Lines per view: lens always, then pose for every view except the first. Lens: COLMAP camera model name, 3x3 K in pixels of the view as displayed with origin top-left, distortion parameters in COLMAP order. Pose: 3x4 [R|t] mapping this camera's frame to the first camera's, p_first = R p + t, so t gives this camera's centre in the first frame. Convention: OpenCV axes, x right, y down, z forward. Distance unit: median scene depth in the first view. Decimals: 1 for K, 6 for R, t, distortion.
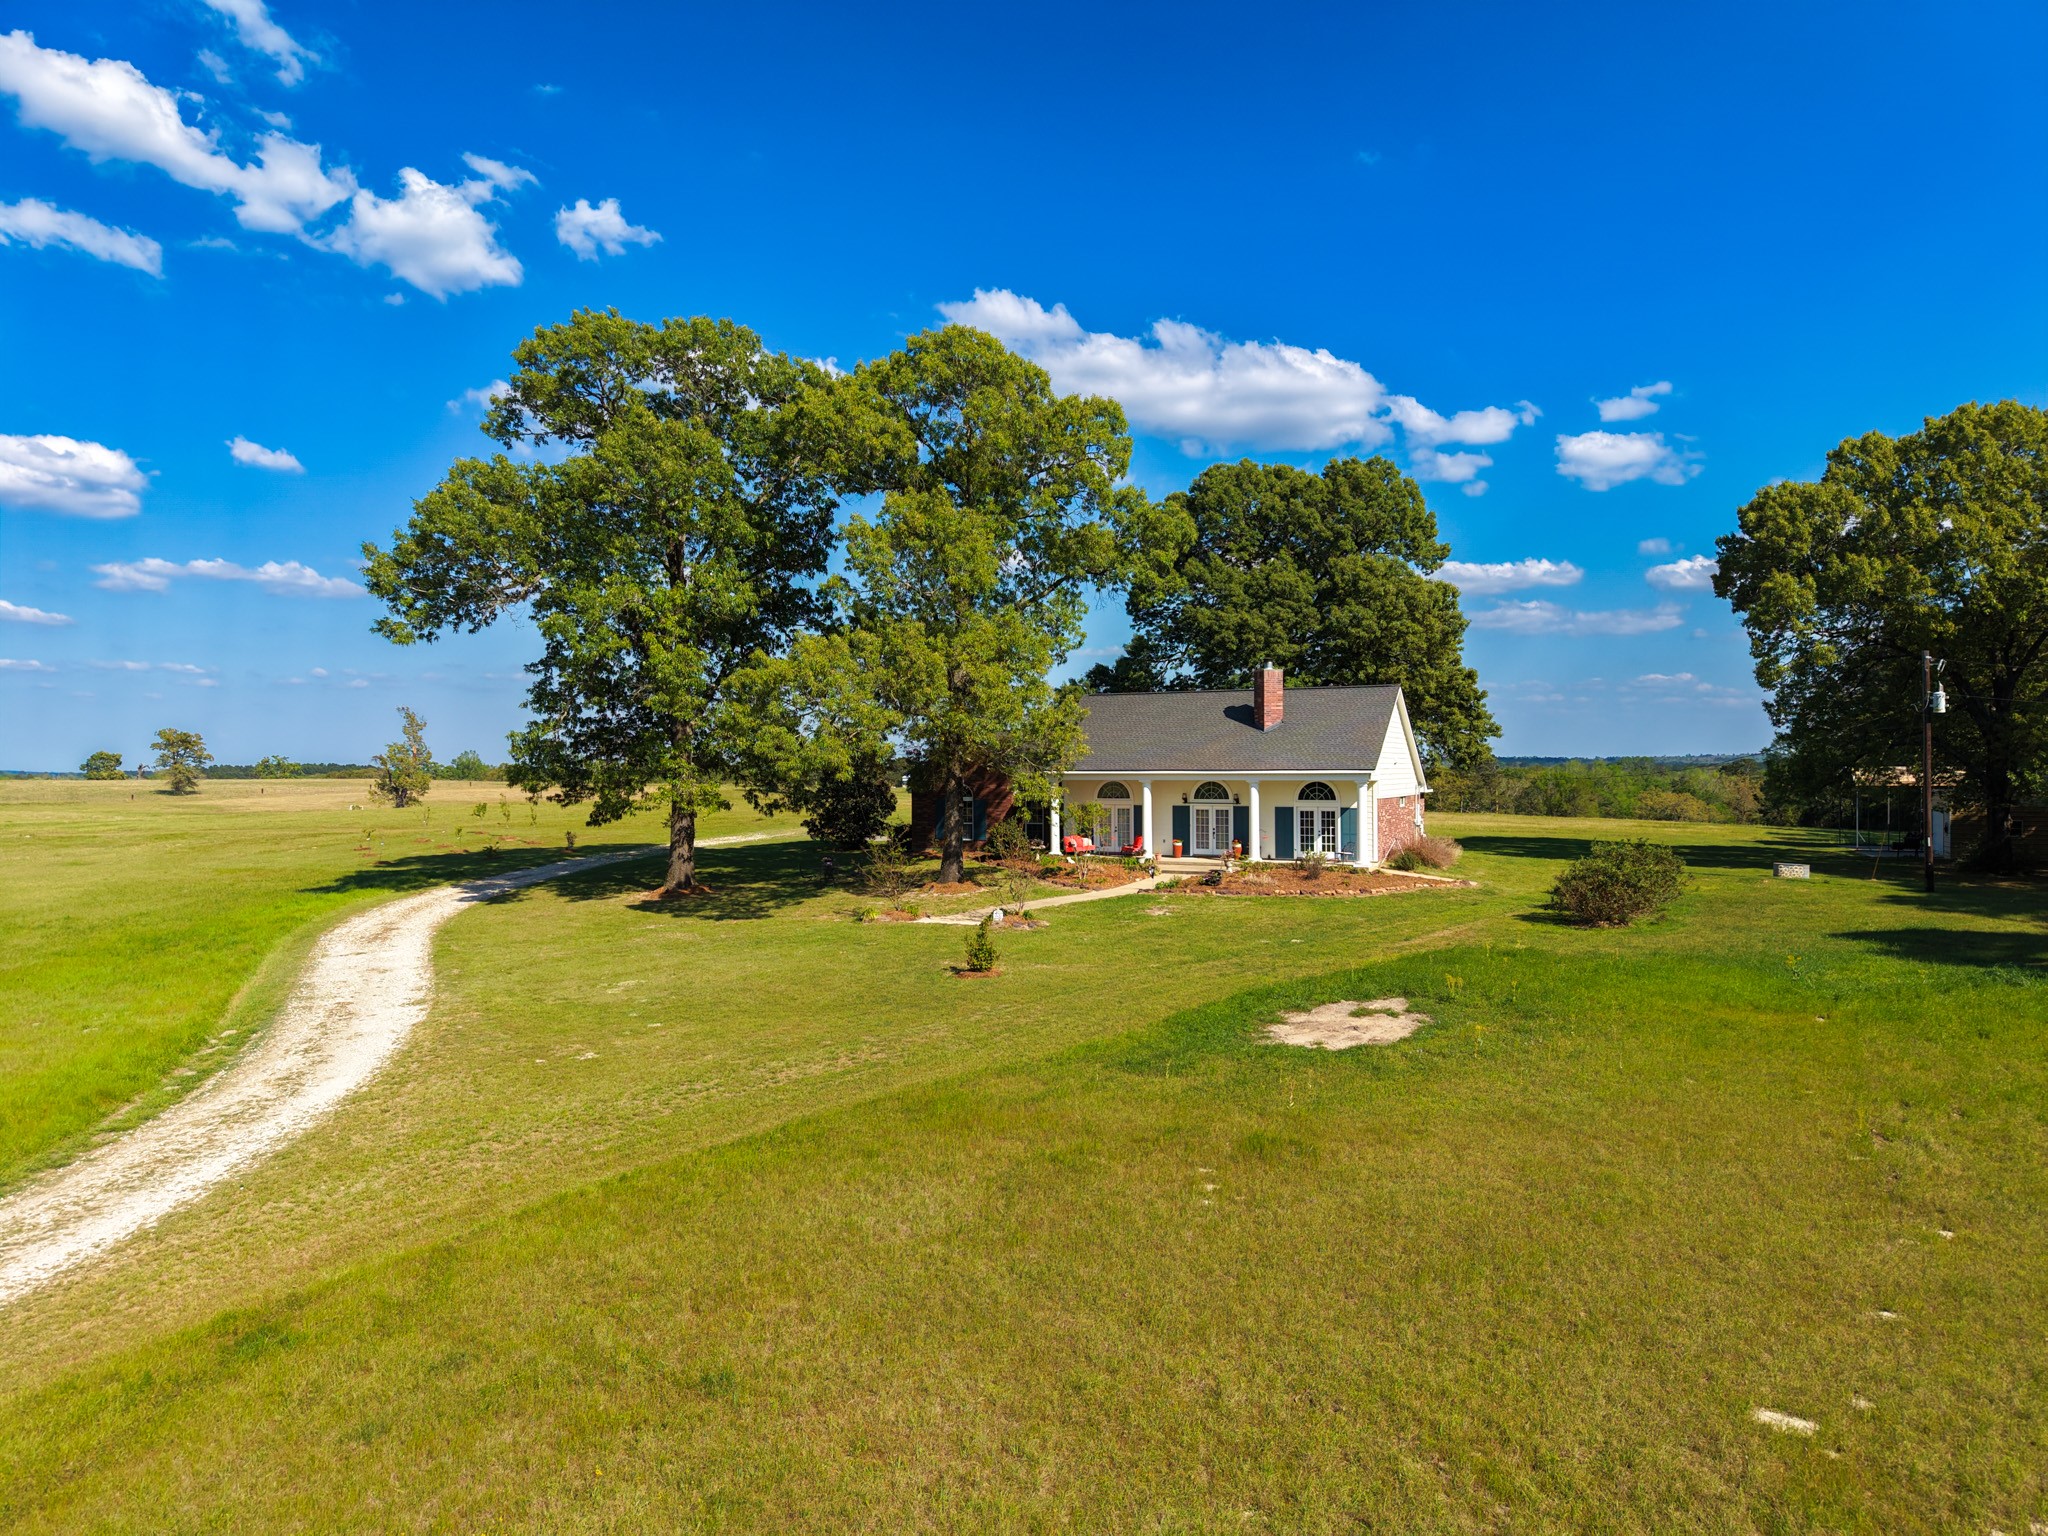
lens RADIAL K [[1413.9, 0, 1012.1], [0, 1413.9, 742.7], [0, 0, 1]] dist [0.055332, -0.003208]
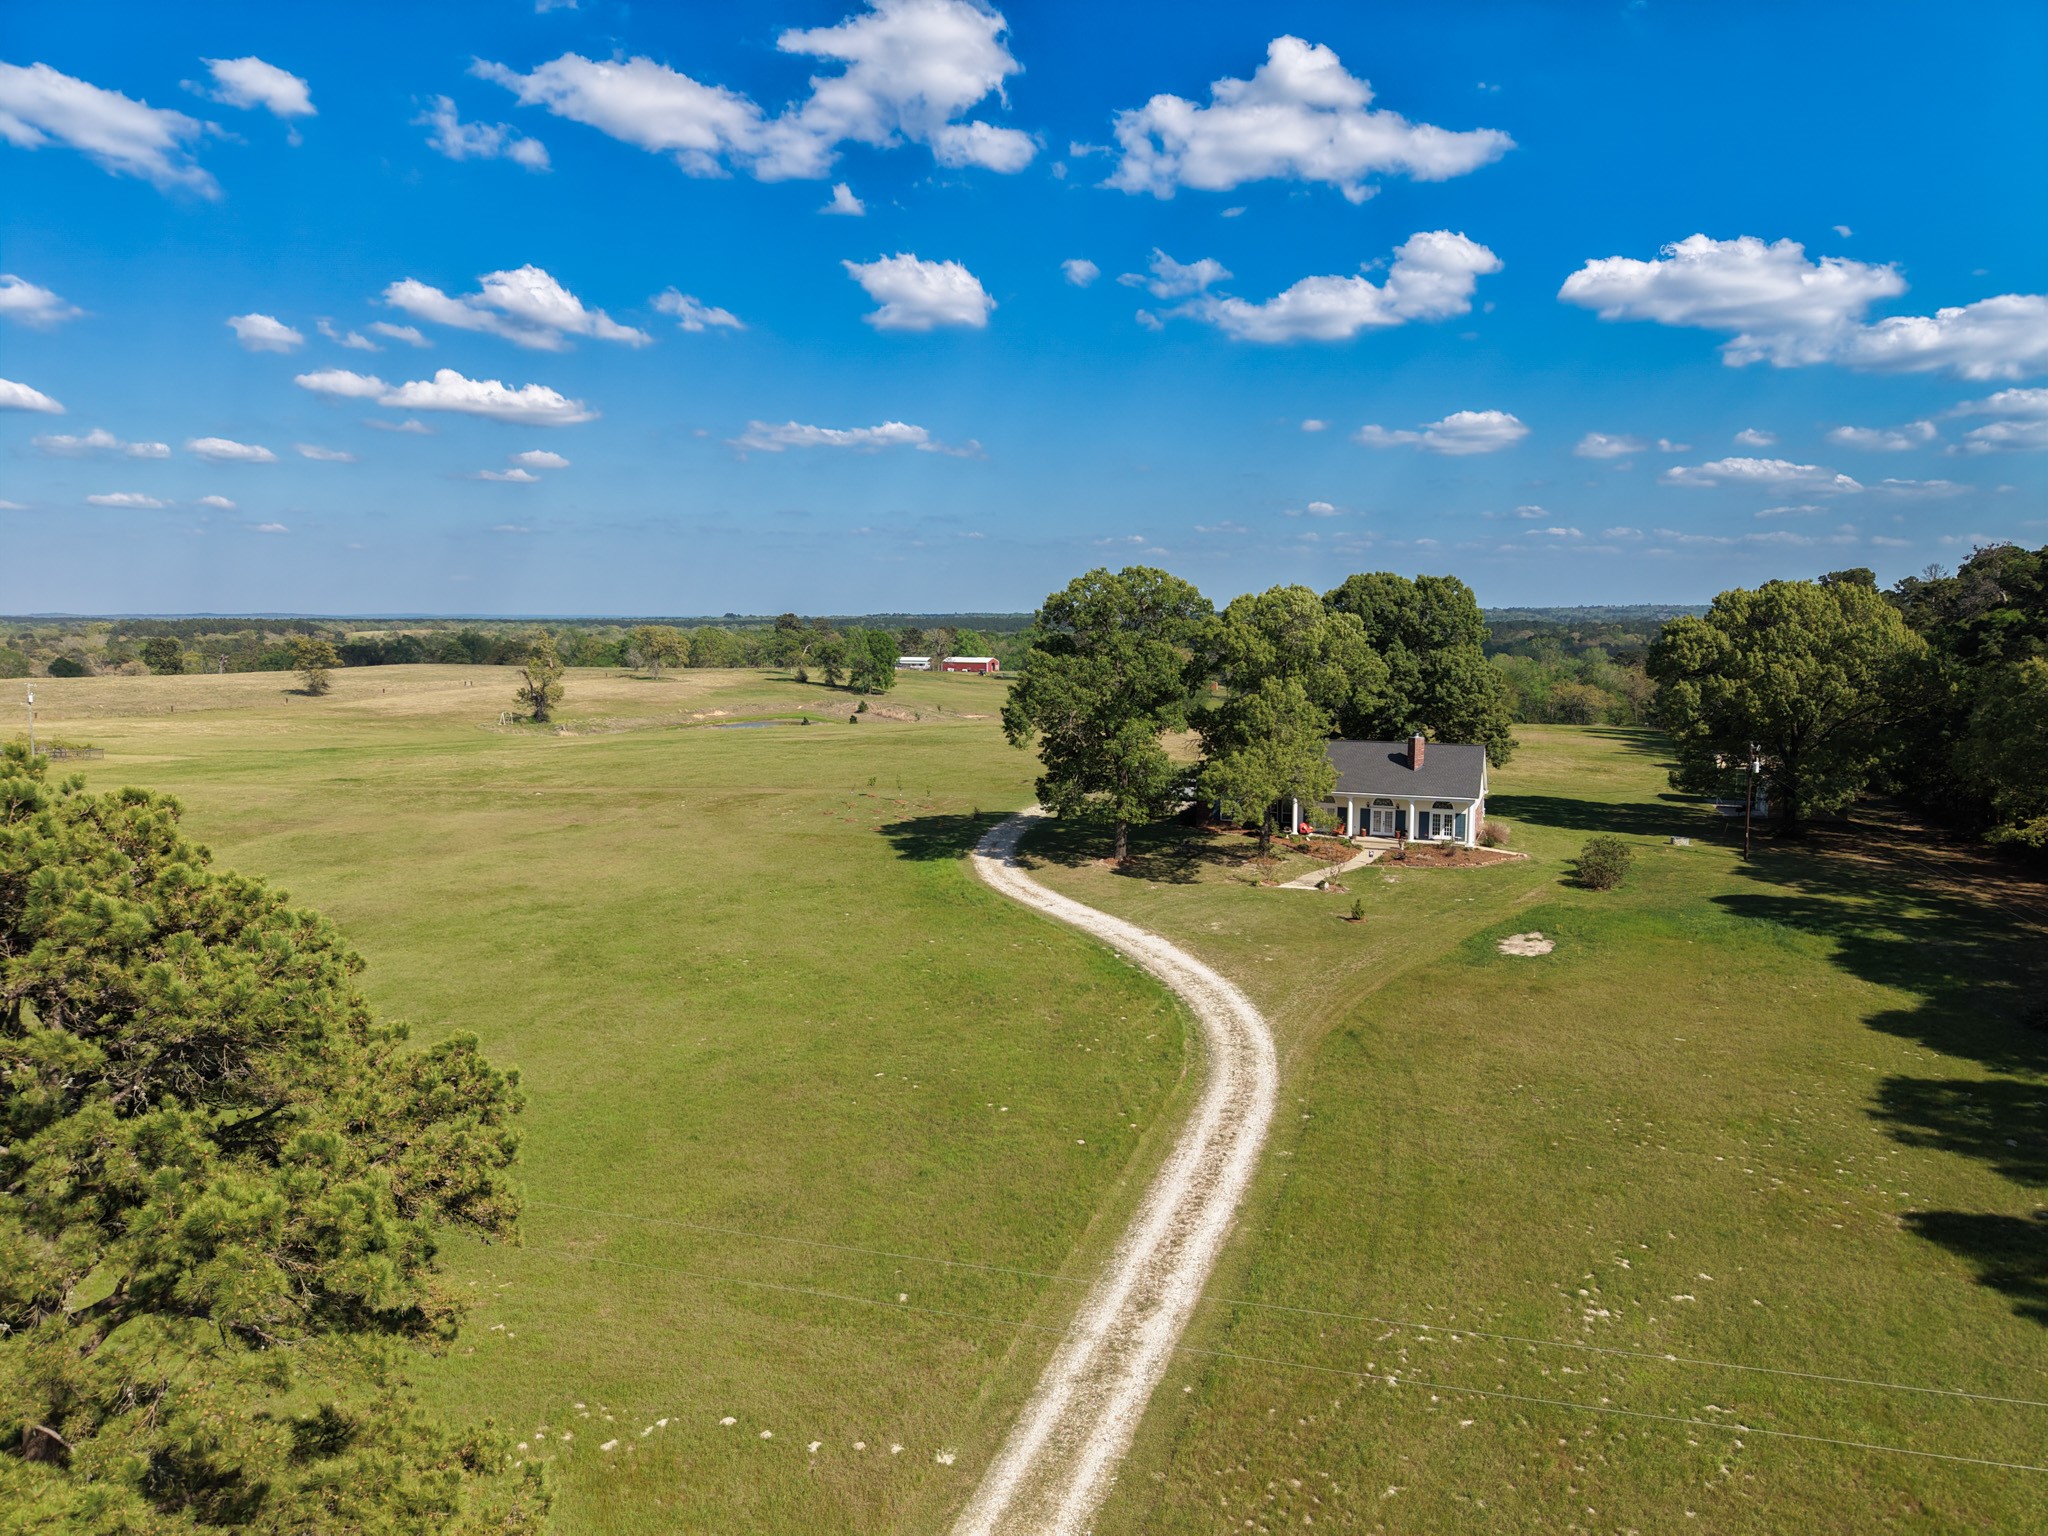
lens RADIAL K [[1413.9, 0, 1012.1], [0, 1413.9, 742.7], [0, 0, 1]] dist [0.055332, -0.003208]
pose [[0.997995, -0.001475, 0.063272, -0.472805], [-0.005388, 0.994119, 0.108157, -0.246076], [-0.063059, -0.108281, 0.992118, -0.831672]]
